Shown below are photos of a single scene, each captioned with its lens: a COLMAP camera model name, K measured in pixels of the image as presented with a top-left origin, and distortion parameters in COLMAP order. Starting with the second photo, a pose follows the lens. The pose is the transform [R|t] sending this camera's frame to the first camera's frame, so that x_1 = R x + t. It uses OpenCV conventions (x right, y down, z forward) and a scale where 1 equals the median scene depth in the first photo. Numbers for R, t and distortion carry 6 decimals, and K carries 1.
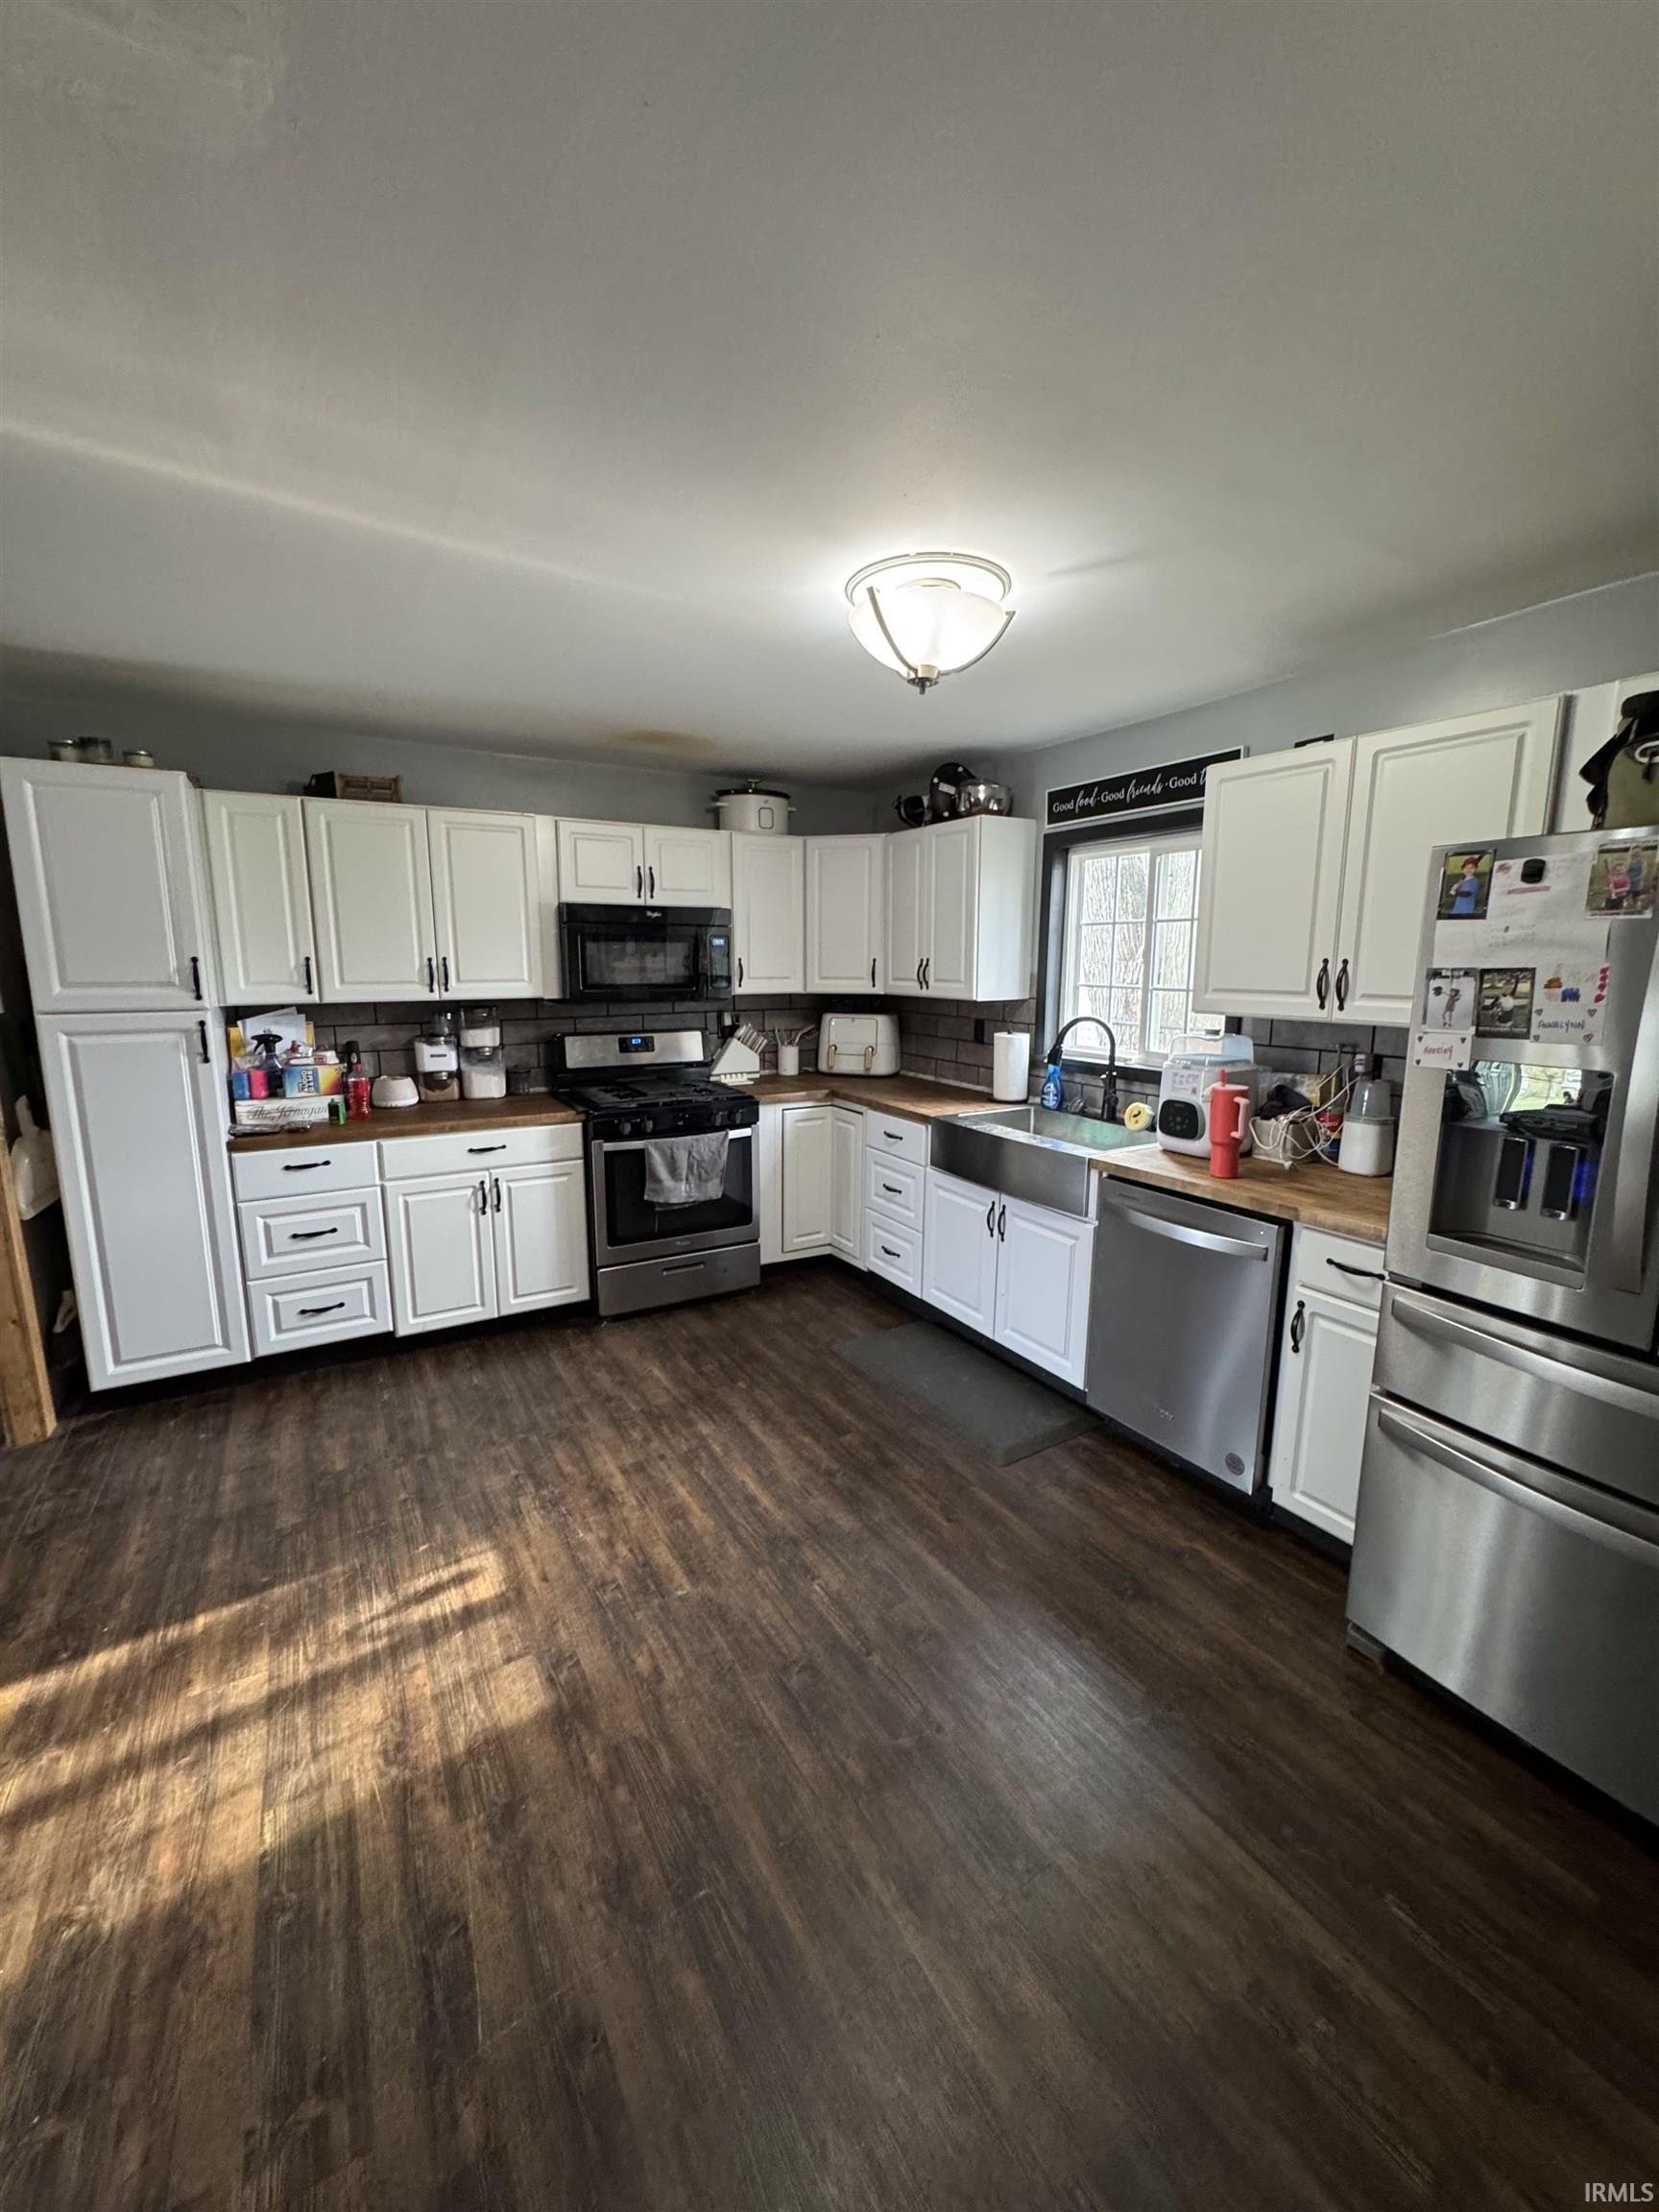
lens RADIAL K [[879.7, 0, 831.9], [0, 879.7, 1109.1], [0, 0, 1]] dist [-0.000217, 0.000099]
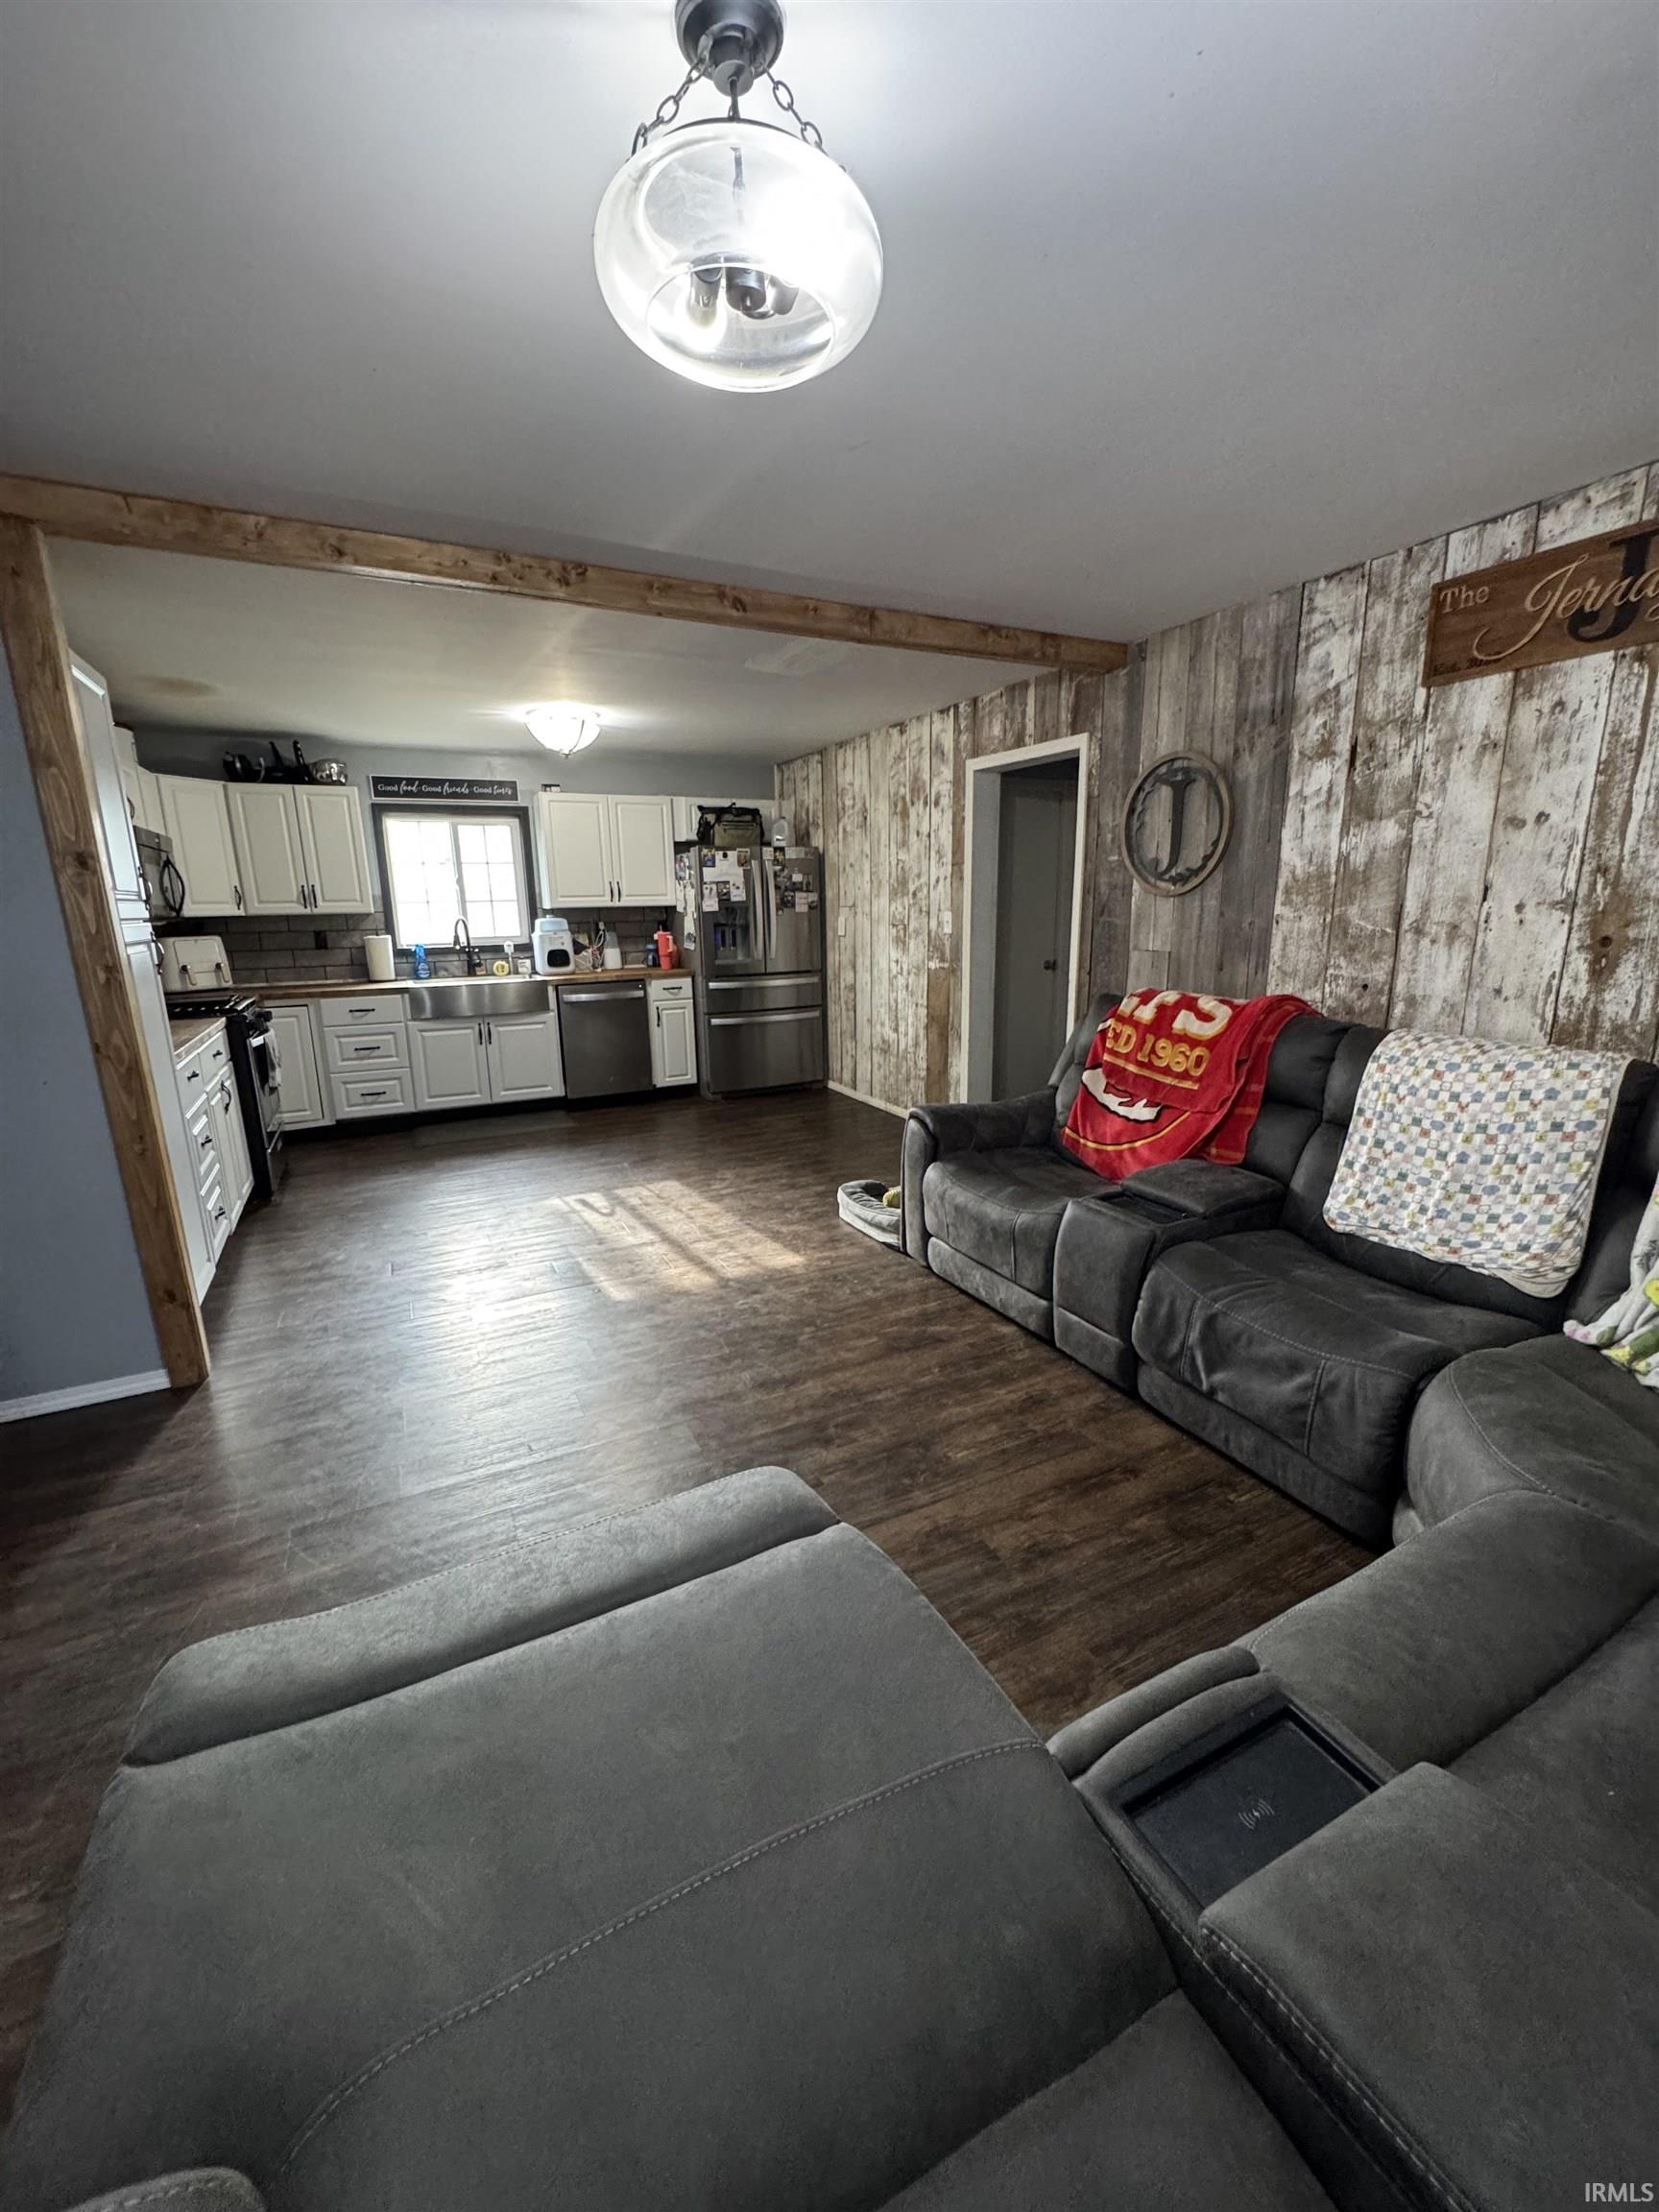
lens RADIAL K [[879.7, 0, 833.8], [0, 879.7, 1109.6], [0, 0, 1]] dist [-0.000217, 0.000099]
pose [[0.070527, -0.237015, 0.968943, -2.519121], [0.188976, 0.956946, 0.220325, 0.028208], [-0.979446, 0.167568, 0.112281, 0.237825]]
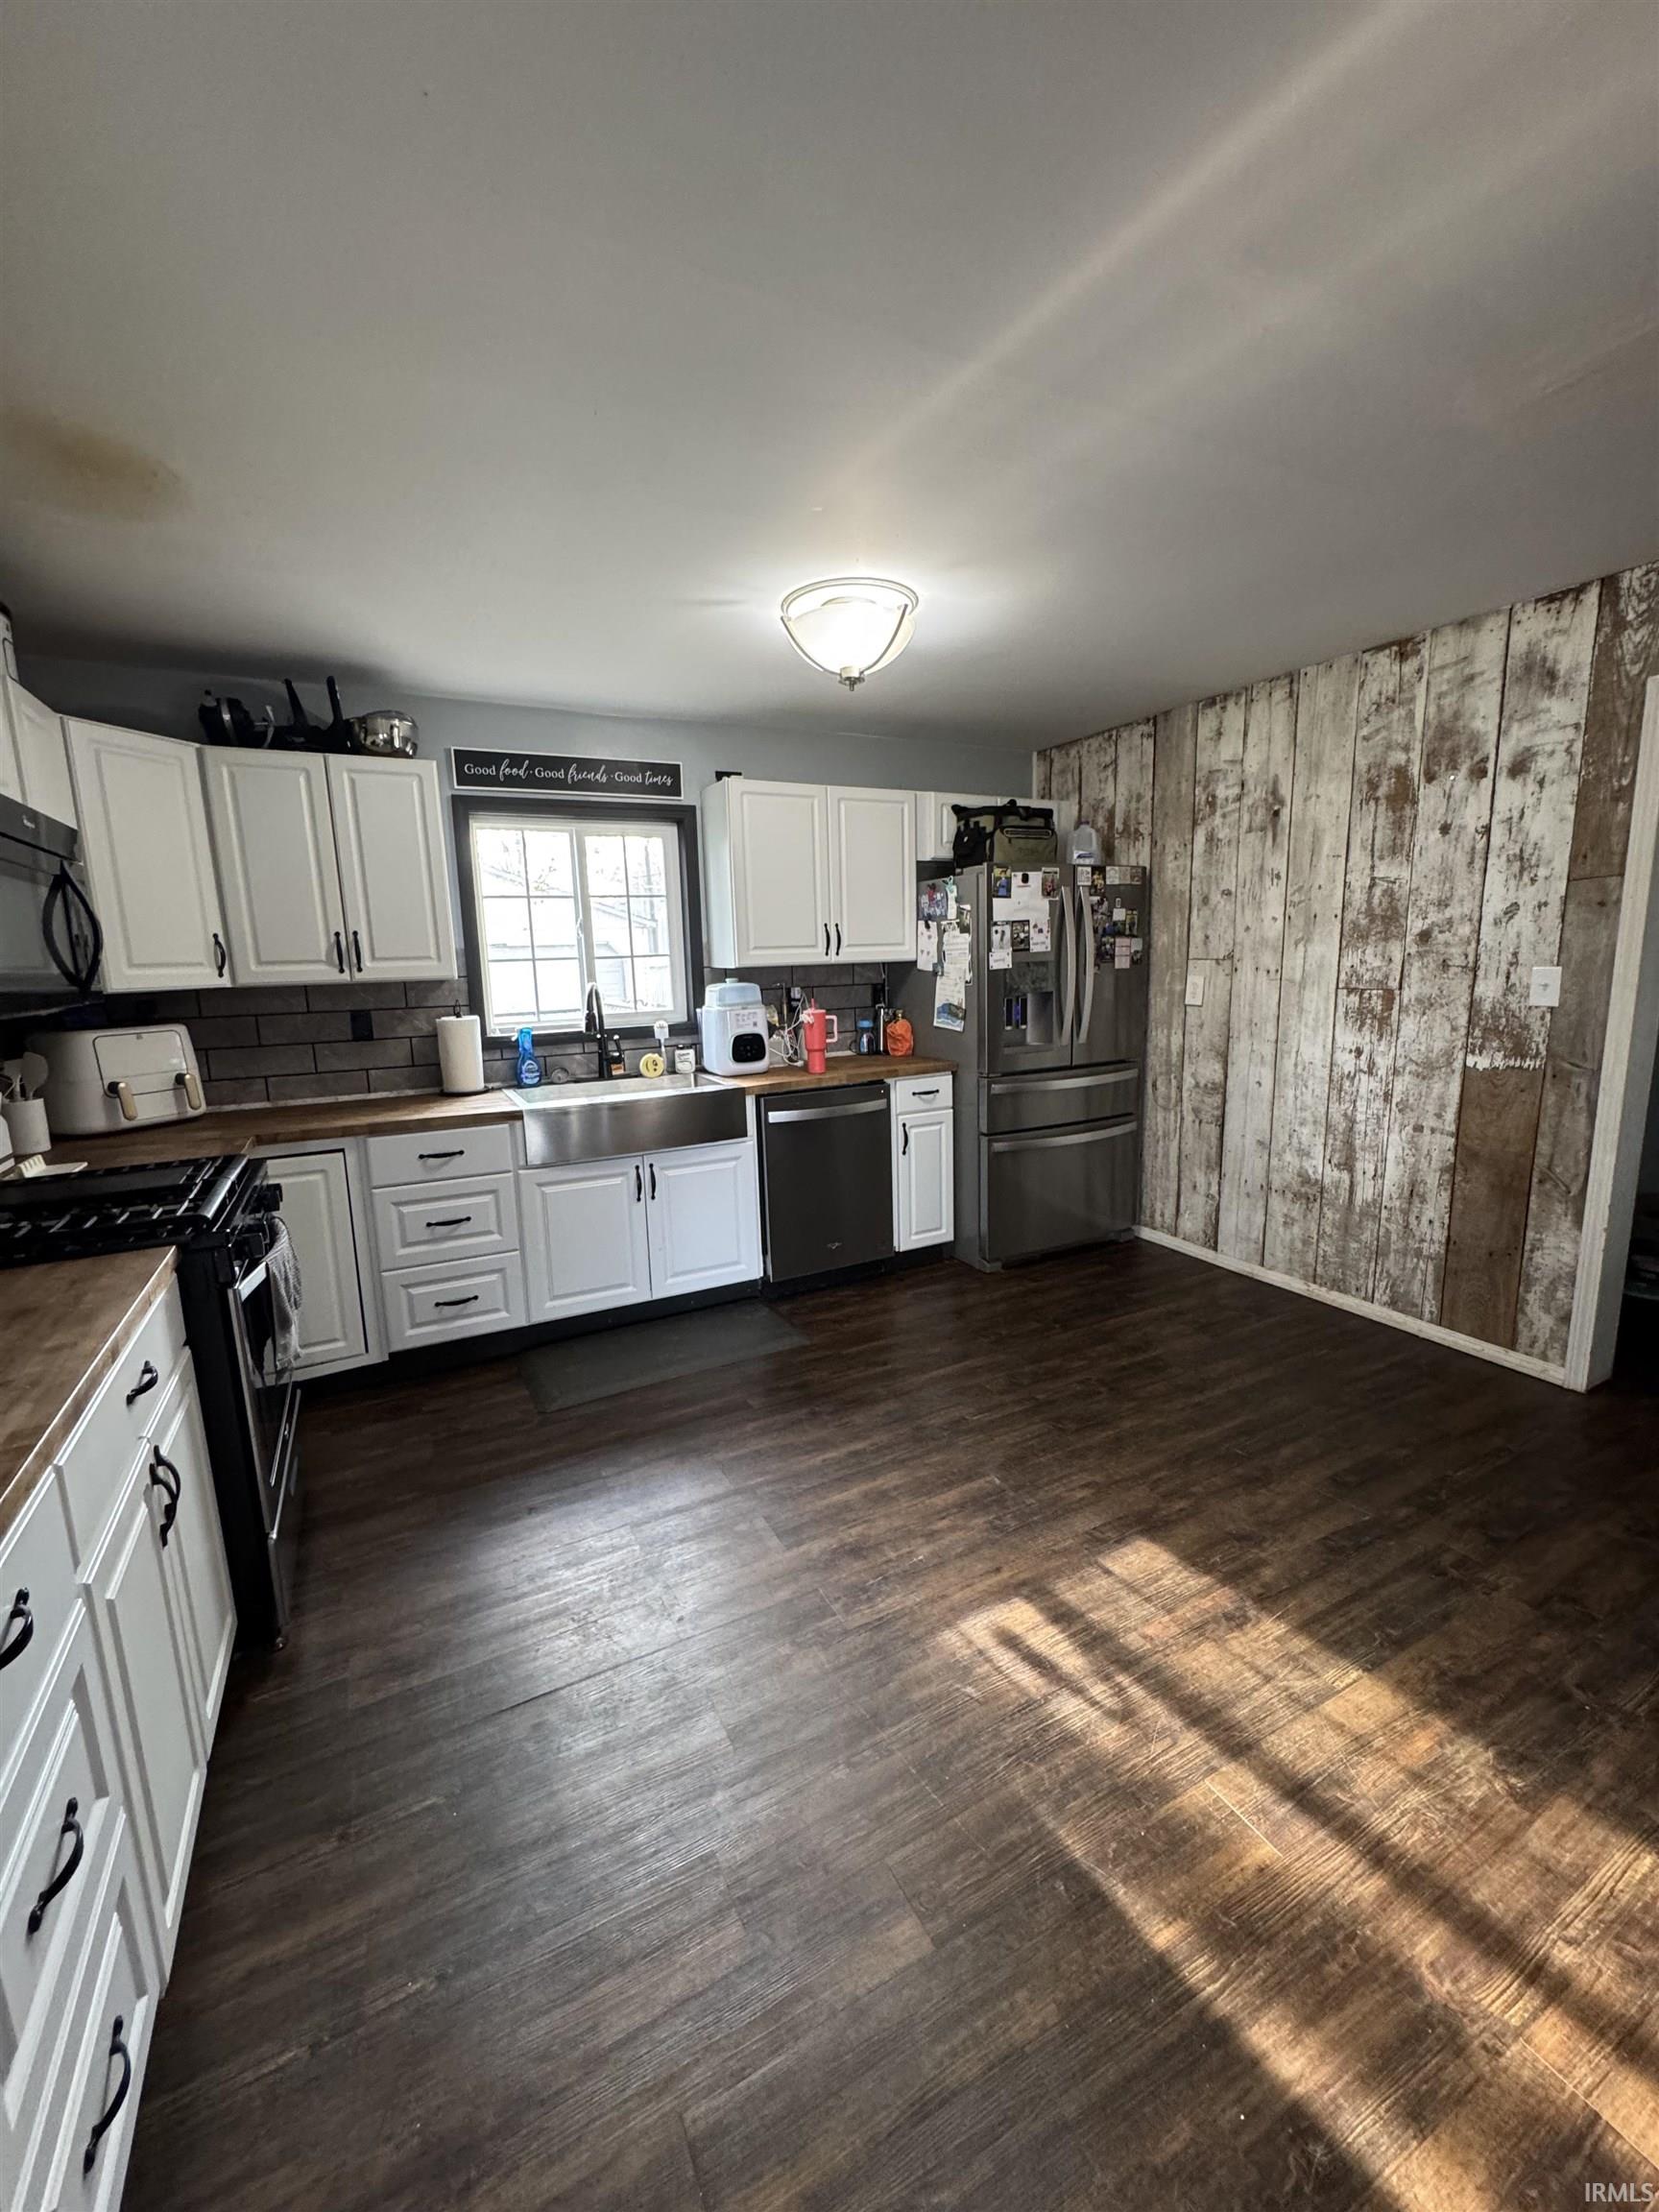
lens RADIAL K [[879.7, 0, 831.9], [0, 879.7, 1110.2], [0, 0, 1]] dist [-0.000217, 0.000099]
pose [[0.052447, -0.181359, 0.982017, -1.317163], [0.199538, 0.965443, 0.167642, -0.136837], [-0.978485, 0.187158, 0.086822, 1.140934]]
